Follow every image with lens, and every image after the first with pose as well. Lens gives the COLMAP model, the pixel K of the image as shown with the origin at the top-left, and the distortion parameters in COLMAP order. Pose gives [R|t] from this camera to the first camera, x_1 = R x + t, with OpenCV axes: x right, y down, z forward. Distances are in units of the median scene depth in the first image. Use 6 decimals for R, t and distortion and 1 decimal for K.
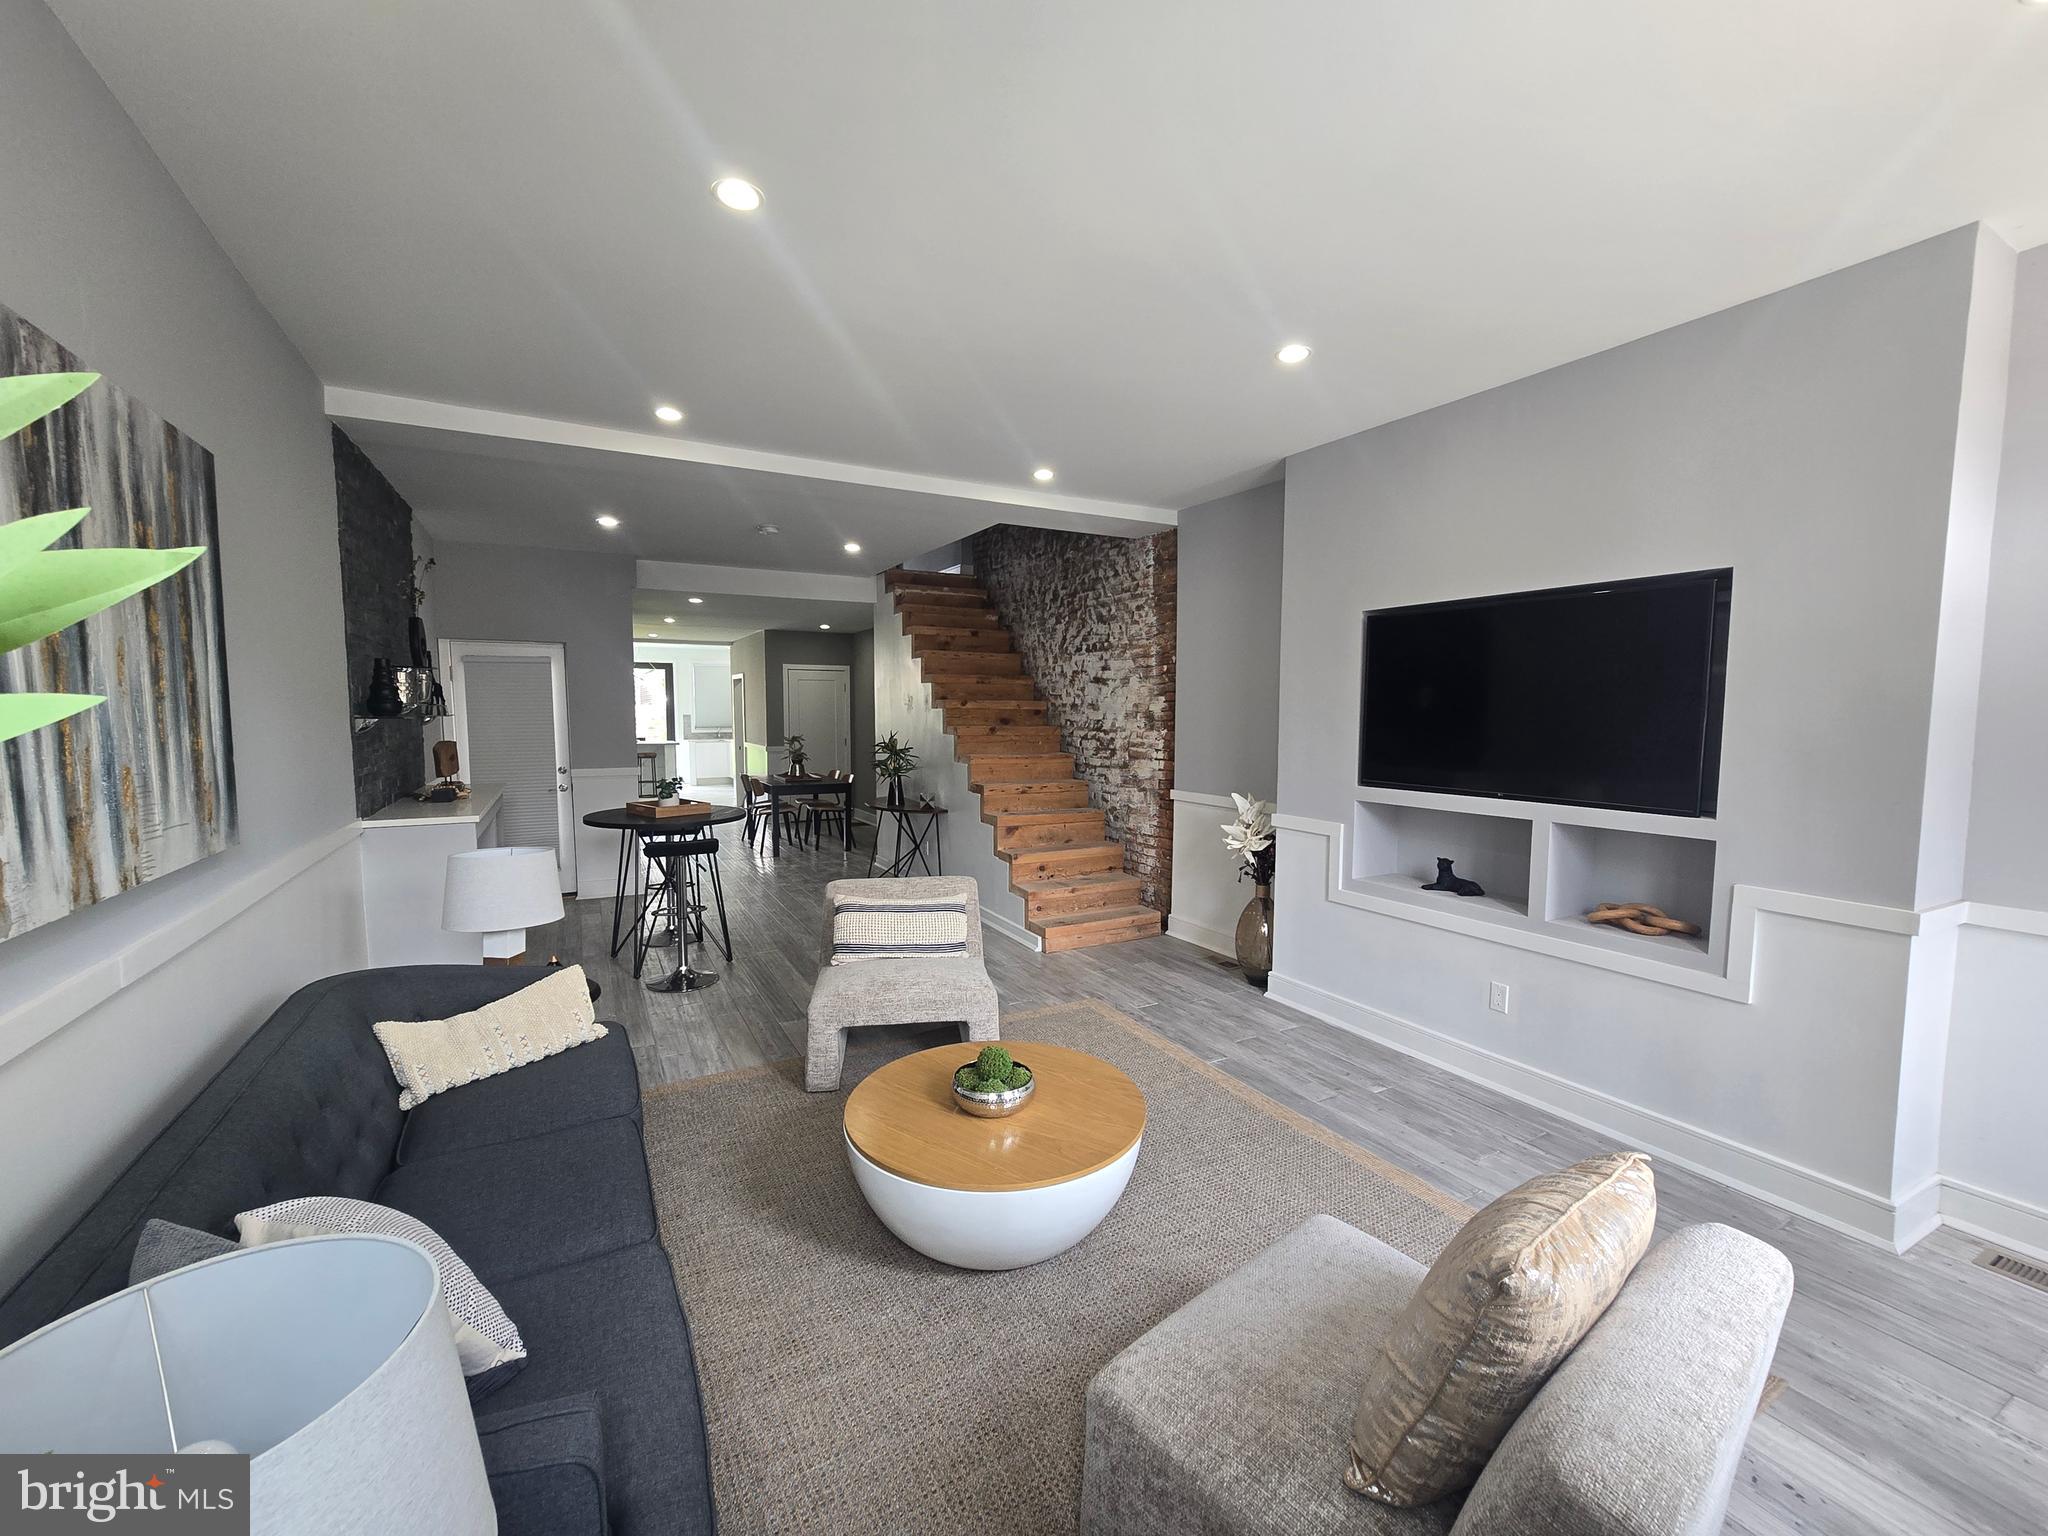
lens RADIAL K [[844.9, 0, 1030.5], [0, 844.9, 775.9], [0, 0, 1]] dist [-0.003202, 0.000120]
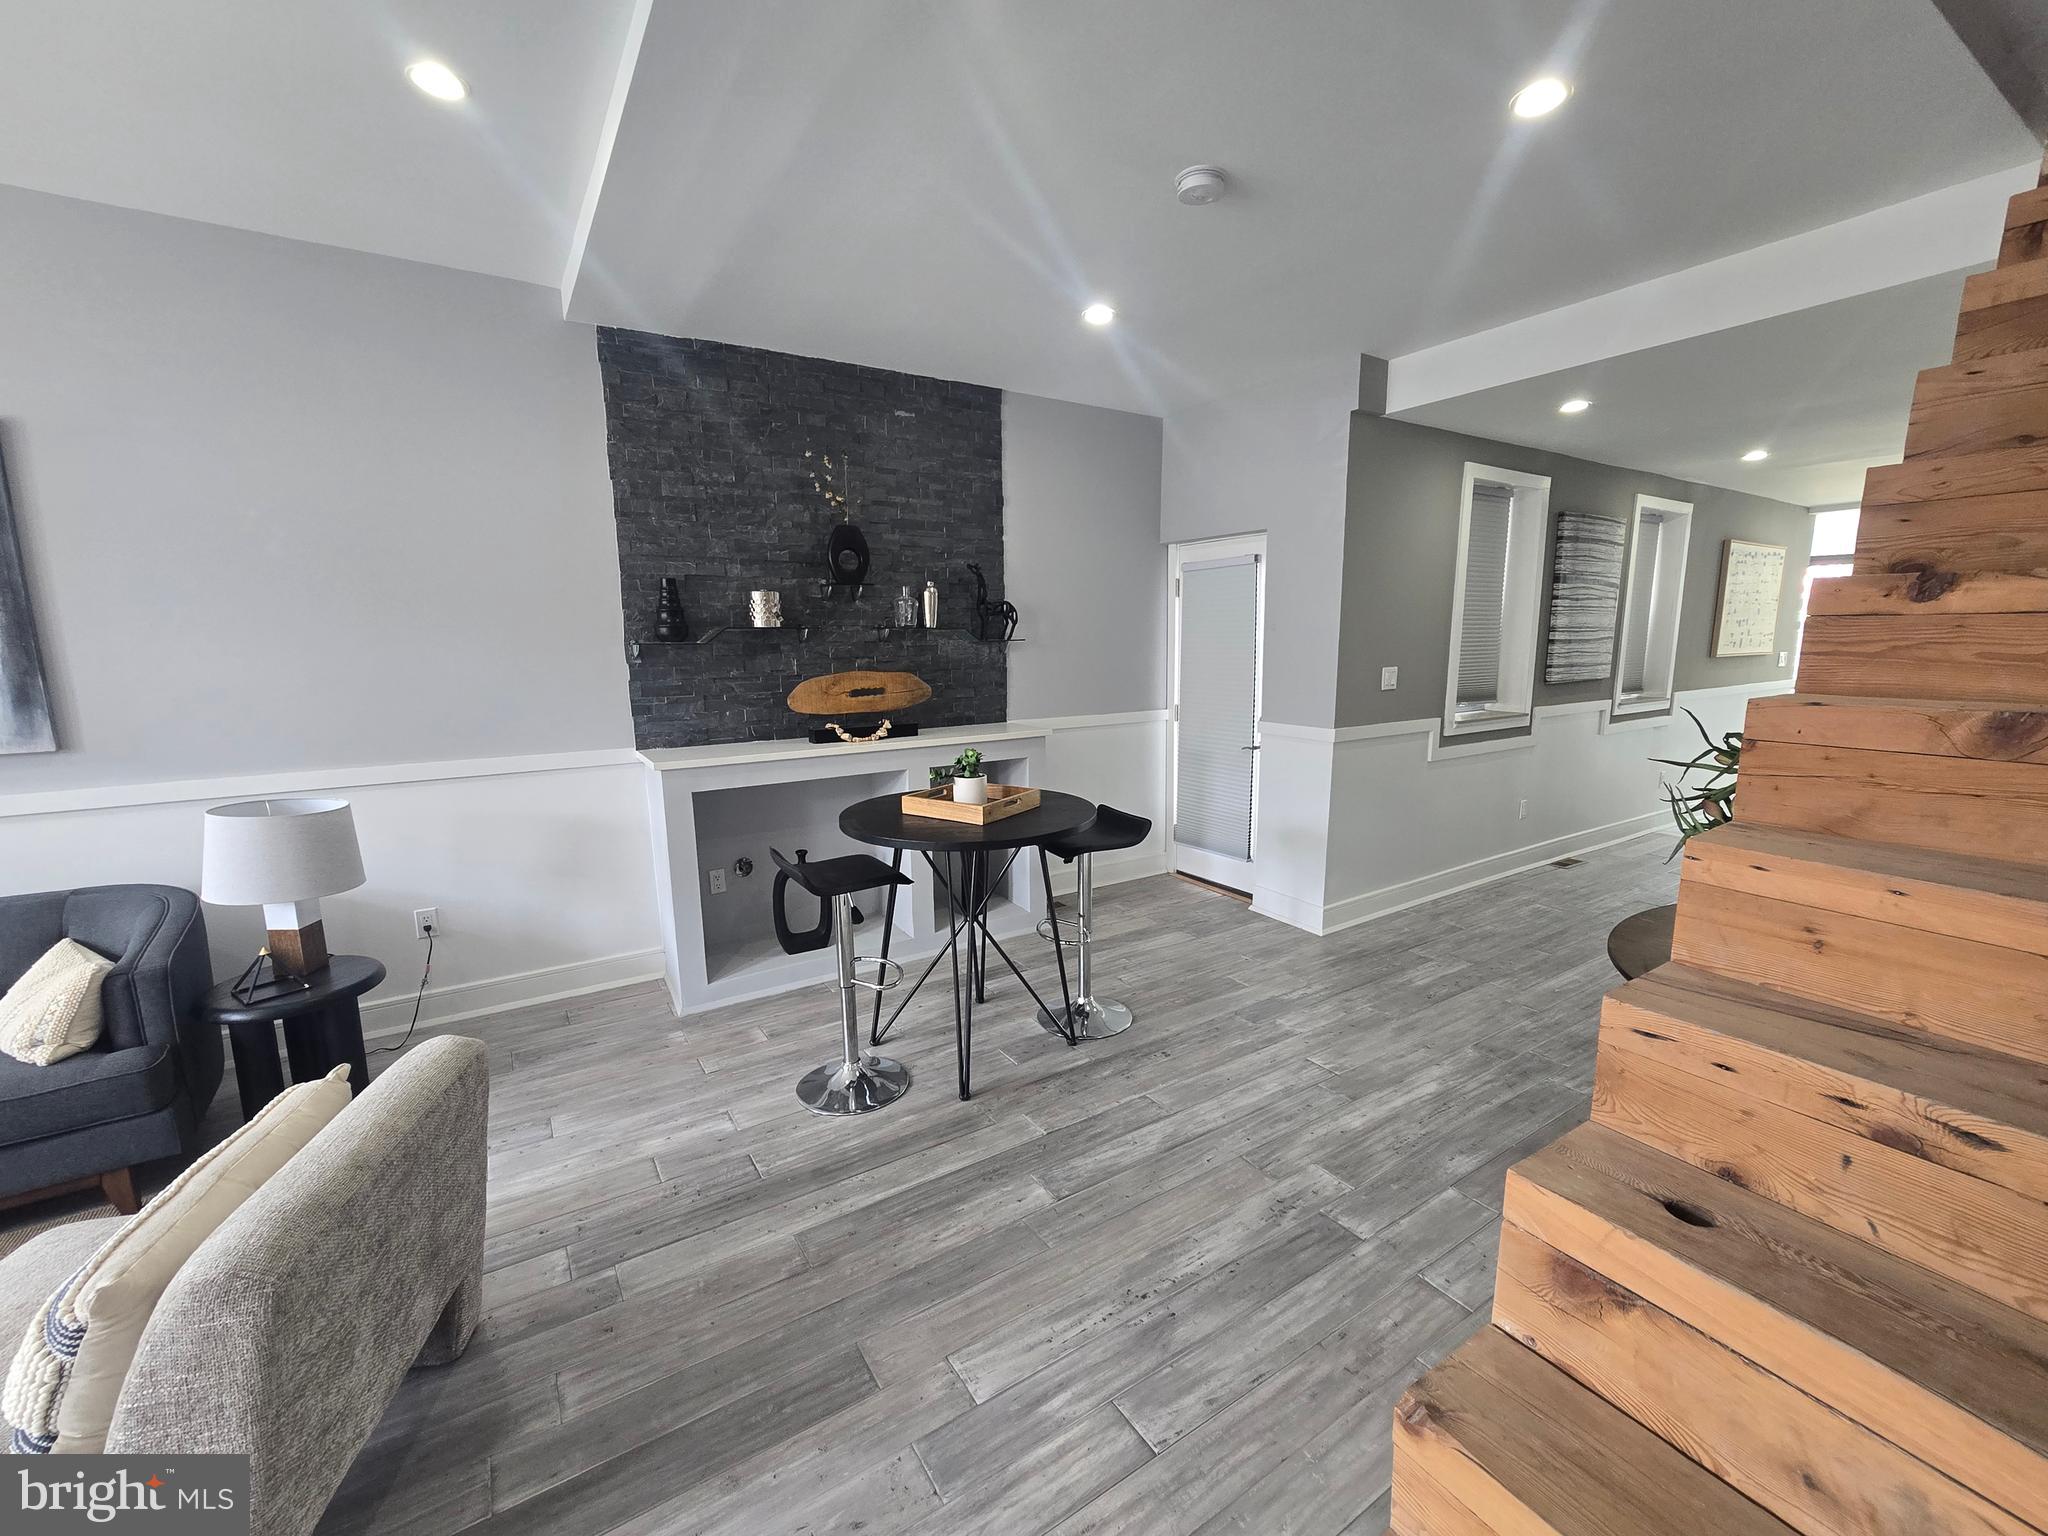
lens RADIAL K [[844.9, 0, 1036.5], [0, 844.9, 780.4], [0, 0, 1]] dist [-0.003202, 0.000120]
pose [[0.074293, 0.165259, -0.983448, 0.144099], [-0.072374, 0.984466, 0.159963, -0.071189], [0.994607, 0.059292, 0.085099, 0.965971]]
